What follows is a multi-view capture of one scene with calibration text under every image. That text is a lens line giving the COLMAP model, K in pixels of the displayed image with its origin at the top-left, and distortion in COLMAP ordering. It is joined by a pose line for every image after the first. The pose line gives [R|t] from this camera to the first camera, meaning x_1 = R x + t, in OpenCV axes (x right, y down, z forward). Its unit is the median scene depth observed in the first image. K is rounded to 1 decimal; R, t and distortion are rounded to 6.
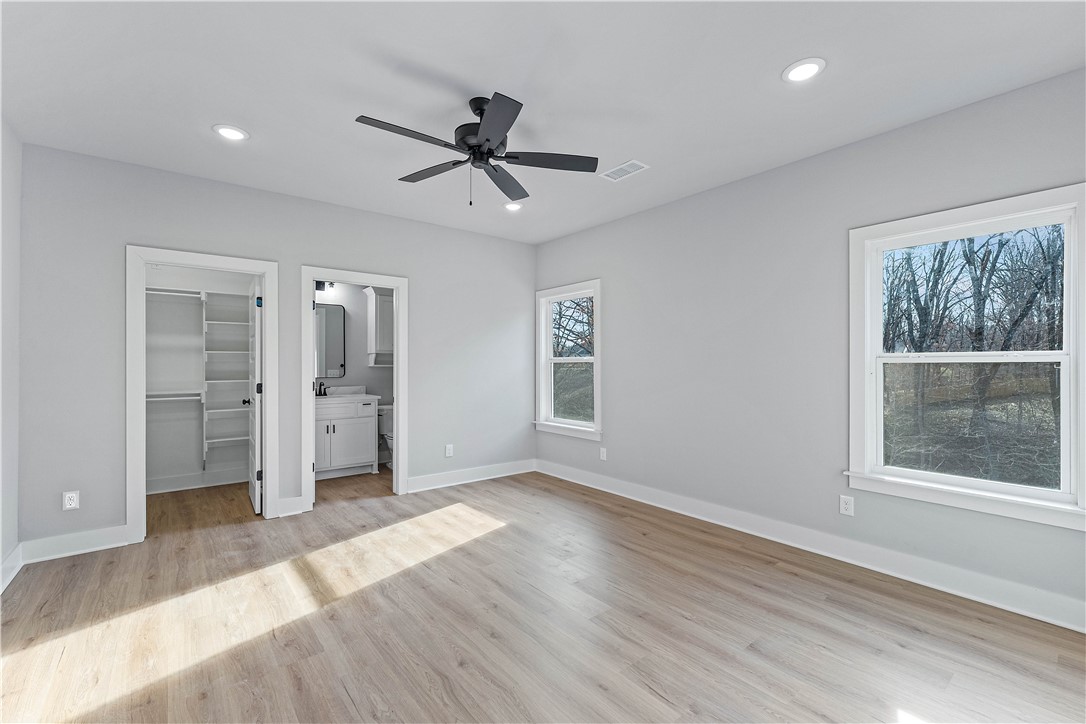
lens RADIAL K [[472.3, 0, 543.5], [0, 472.3, 365.0], [0, 0, 1]] dist [-0.005123, -0.000046]
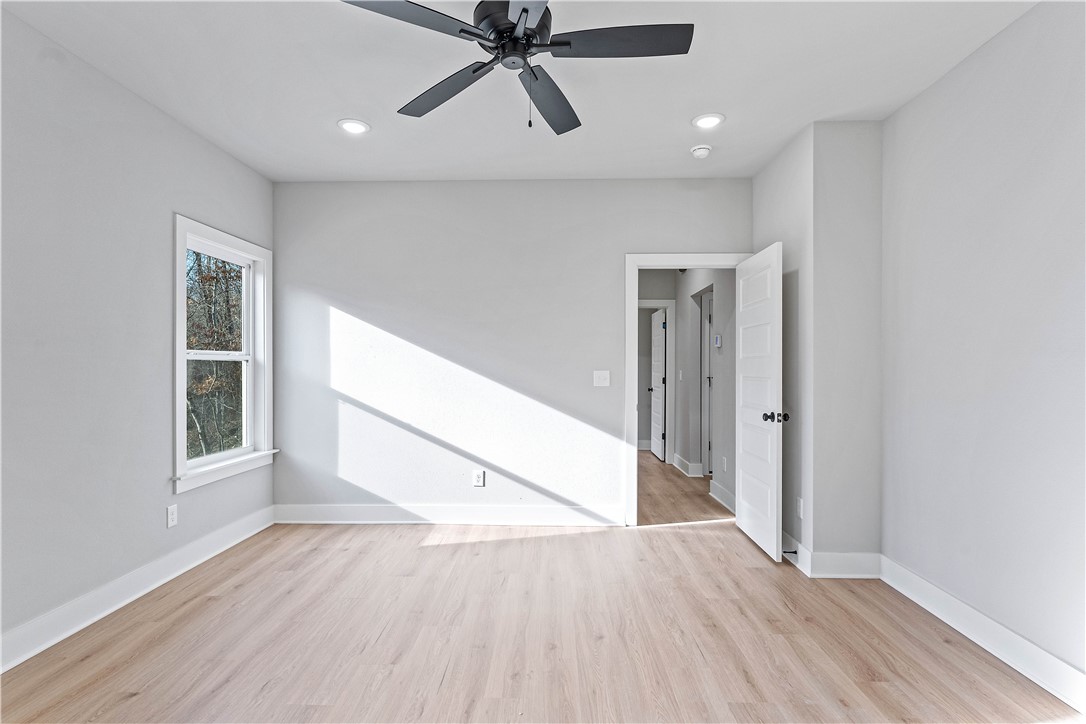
lens RADIAL K [[531.6, 0, 538.2], [0, 531.6, 366.0], [0, 0, 1]] dist [0.015725, -0.000640]
pose [[-0.764197, -0.007355, 0.644941, -0.562234], [-0.009121, 0.999958, 0.000596, 0.002170], [-0.644919, -0.005427, -0.764232, 1.338711]]
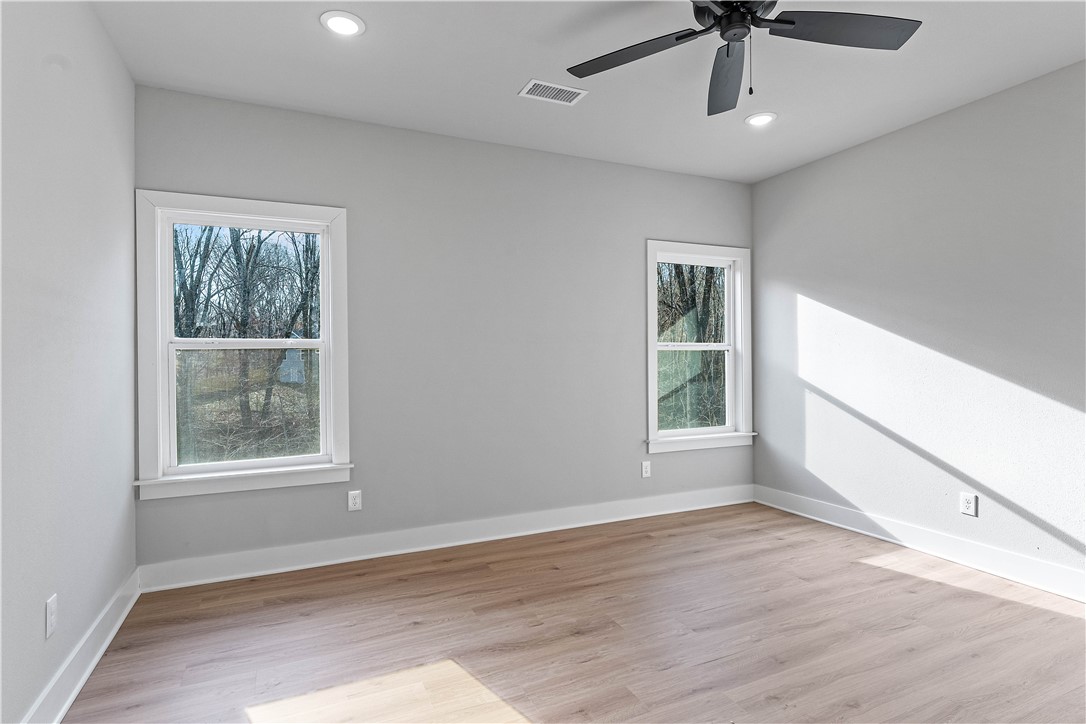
lens RADIAL K [[558.6, 0, 544.7], [0, 558.6, 355.1], [0, 0, 1]] dist [-0.003447, 0.001262]
pose [[0.229127, -0.007865, 0.973365, -0.796664], [0.002825, 0.999969, 0.007415, -0.003558], [-0.973392, 0.001051, 0.229142, 0.926935]]
